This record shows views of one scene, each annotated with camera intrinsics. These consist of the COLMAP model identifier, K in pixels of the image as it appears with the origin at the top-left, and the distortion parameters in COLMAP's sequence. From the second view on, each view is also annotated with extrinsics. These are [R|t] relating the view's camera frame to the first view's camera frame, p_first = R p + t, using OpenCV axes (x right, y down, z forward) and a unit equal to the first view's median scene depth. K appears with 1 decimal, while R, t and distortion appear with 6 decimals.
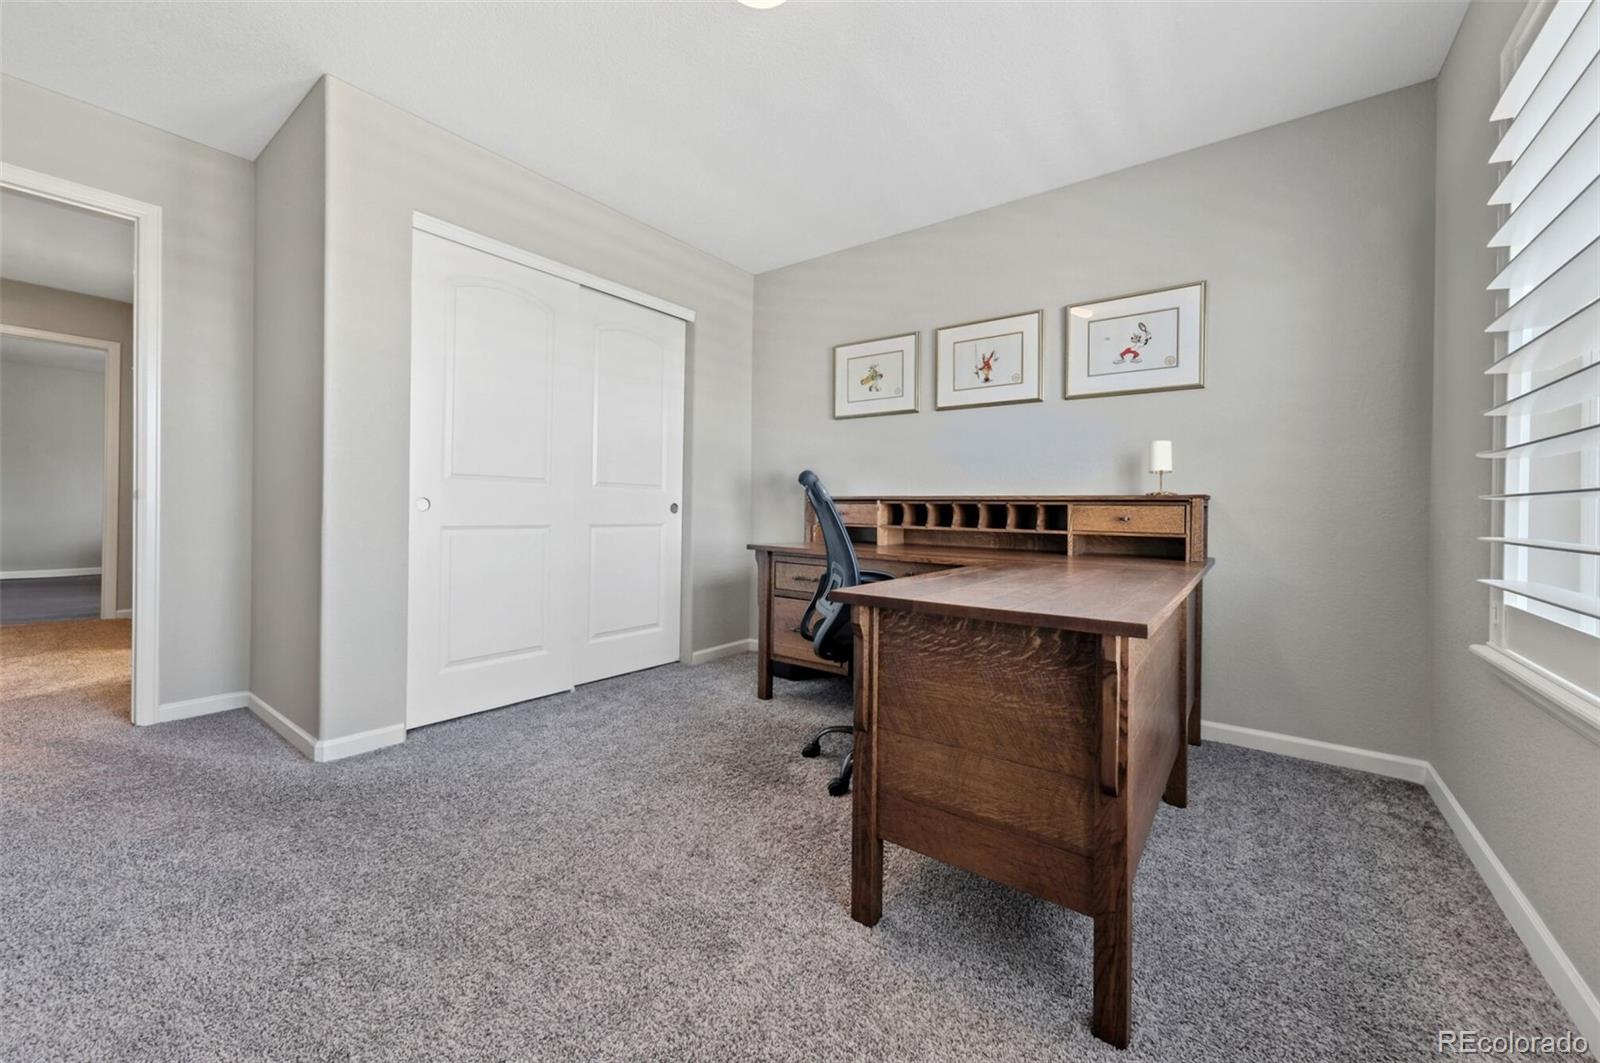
lens RADIAL K [[603.4, 0, 803.3], [0, 603.4, 523.7], [0, 0, 1]] dist [-0.000769, -0.000010]
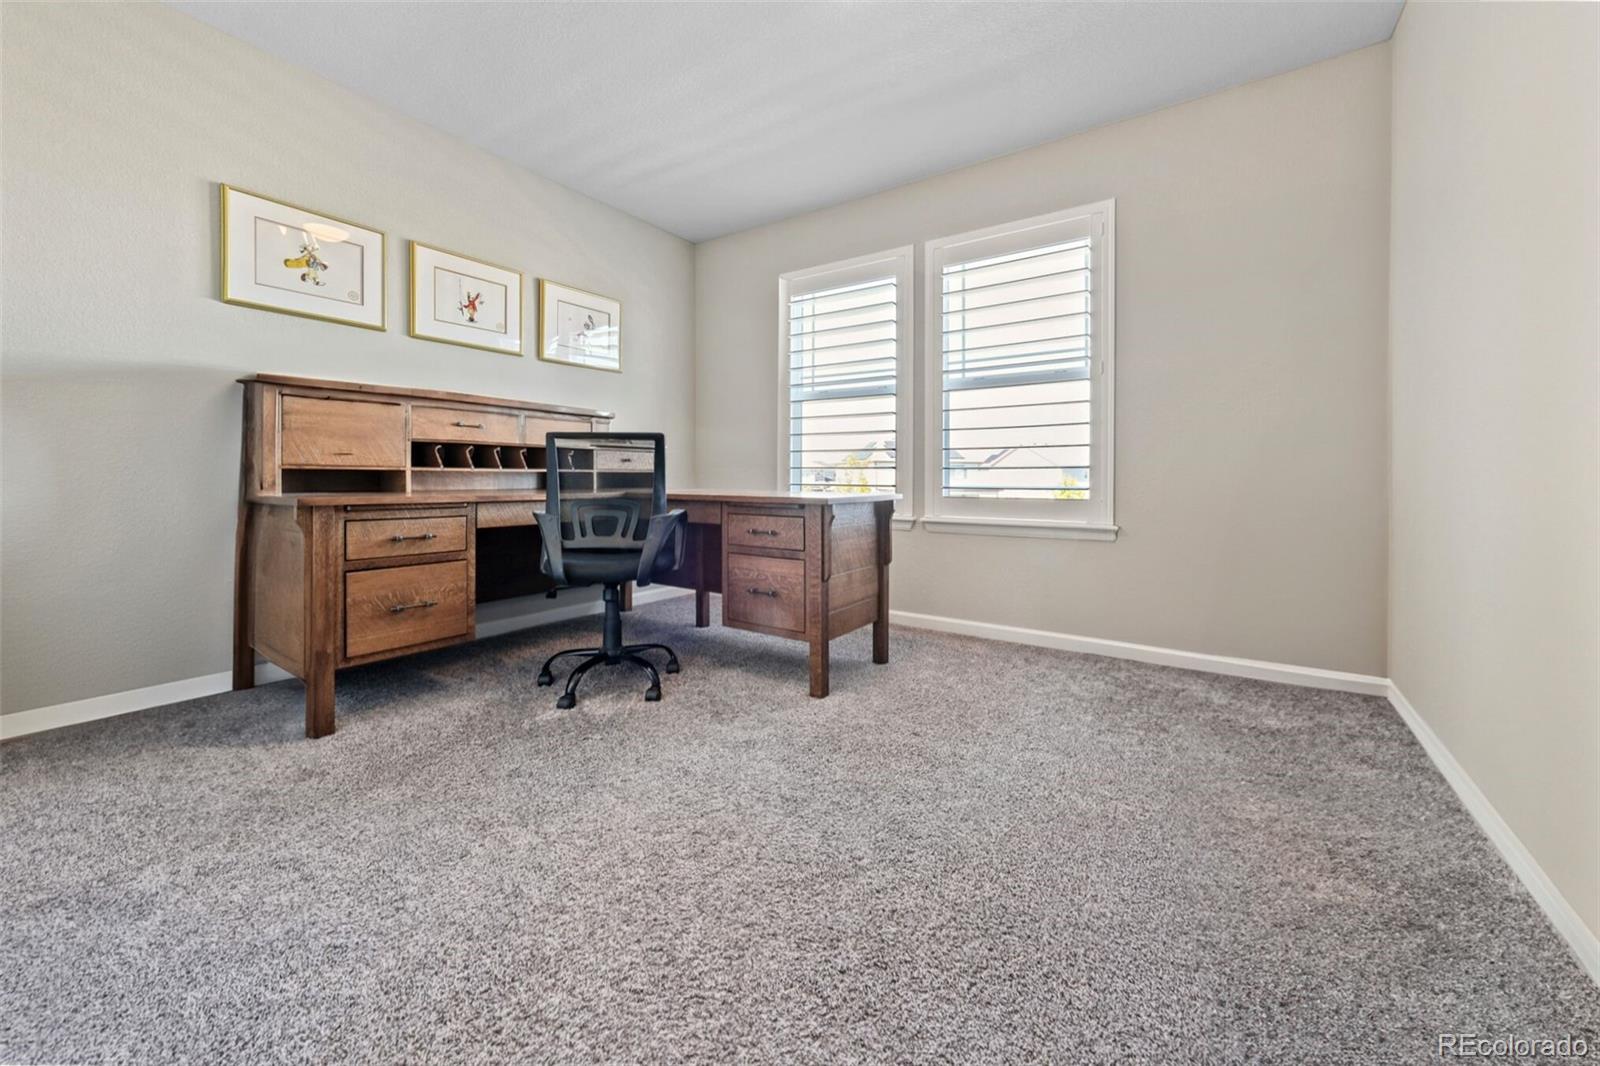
lens RADIAL K [[614.7, 0, 802.4], [0, 614.7, 469.8], [0, 0, 1]] dist [0.000339, 0.000037]
pose [[-0.036480, -0.020865, 0.999117, -0.730652], [-0.000525, 0.999782, 0.020860, -0.012922], [-0.999334, 0.000237, -0.036483, 0.494191]]
